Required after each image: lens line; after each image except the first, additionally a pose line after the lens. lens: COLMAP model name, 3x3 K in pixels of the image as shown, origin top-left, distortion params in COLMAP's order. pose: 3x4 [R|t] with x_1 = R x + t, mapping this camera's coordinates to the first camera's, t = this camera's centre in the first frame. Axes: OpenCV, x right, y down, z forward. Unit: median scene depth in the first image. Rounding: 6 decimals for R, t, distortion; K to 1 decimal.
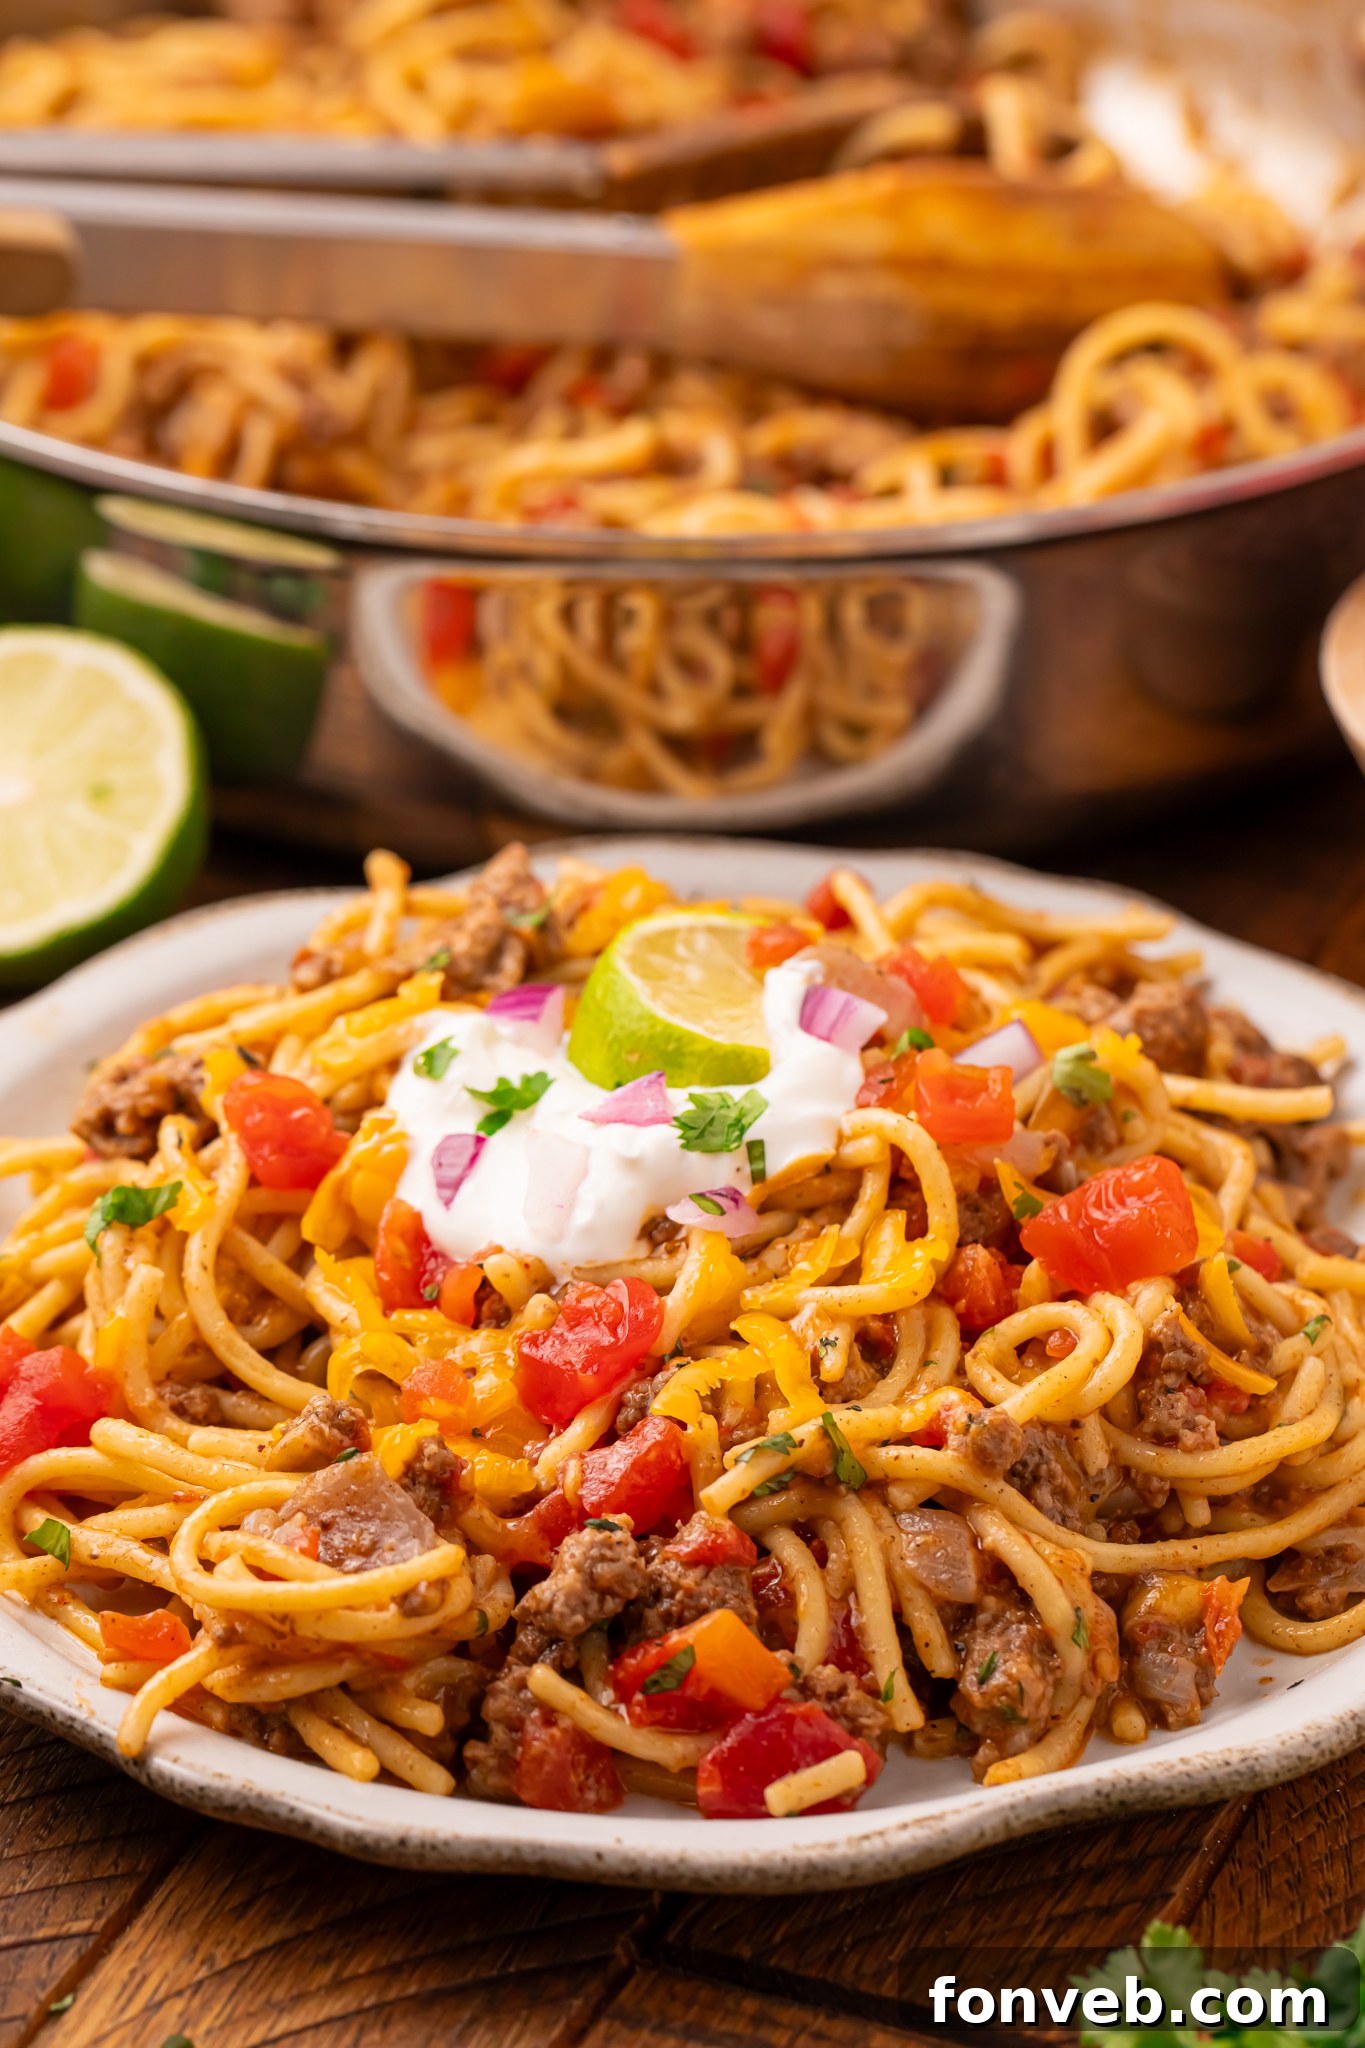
lens RADIAL K [[8180.9, 0, 685.5], [0, 8180.9, 1019.4], [0, 0, 1]] dist [0.367328, 0.000000]
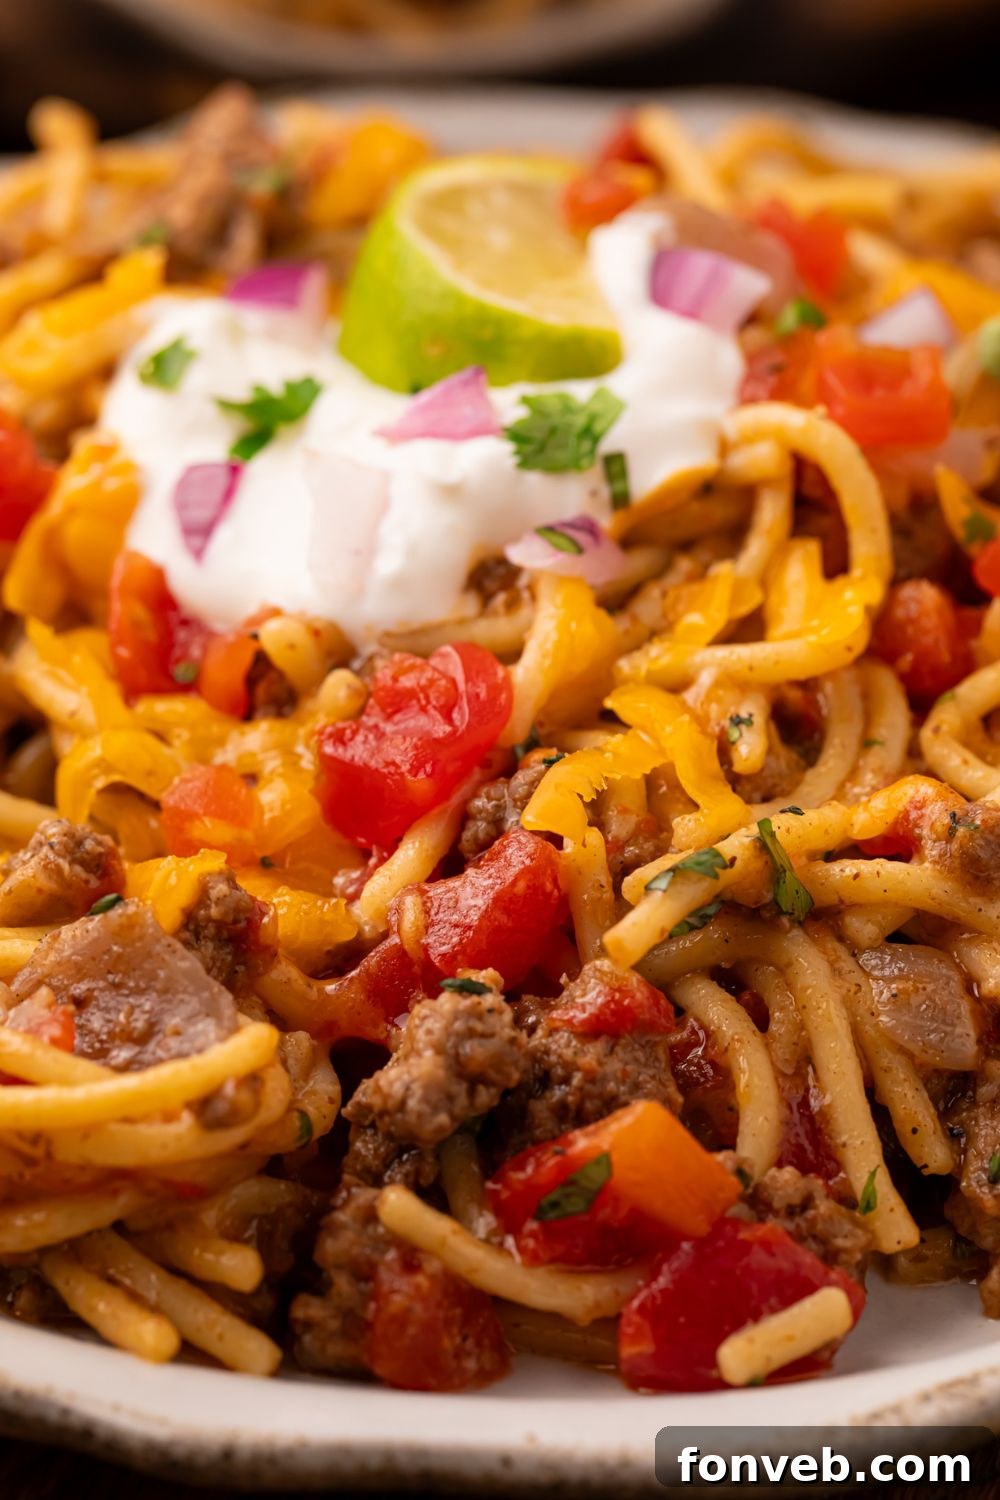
lens RADIAL K [[5991.9, 0, 437.5], [0, 5991.9, 842.5], [0, 0, 1]] dist [0.367328, 0.000000]
pose [[0.996794, -0.039895, 0.069359, -0.048318], [0.035172, 0.997063, 0.068039, 0.012820], [-0.071870, -0.065381, 0.995269, 0.470437]]
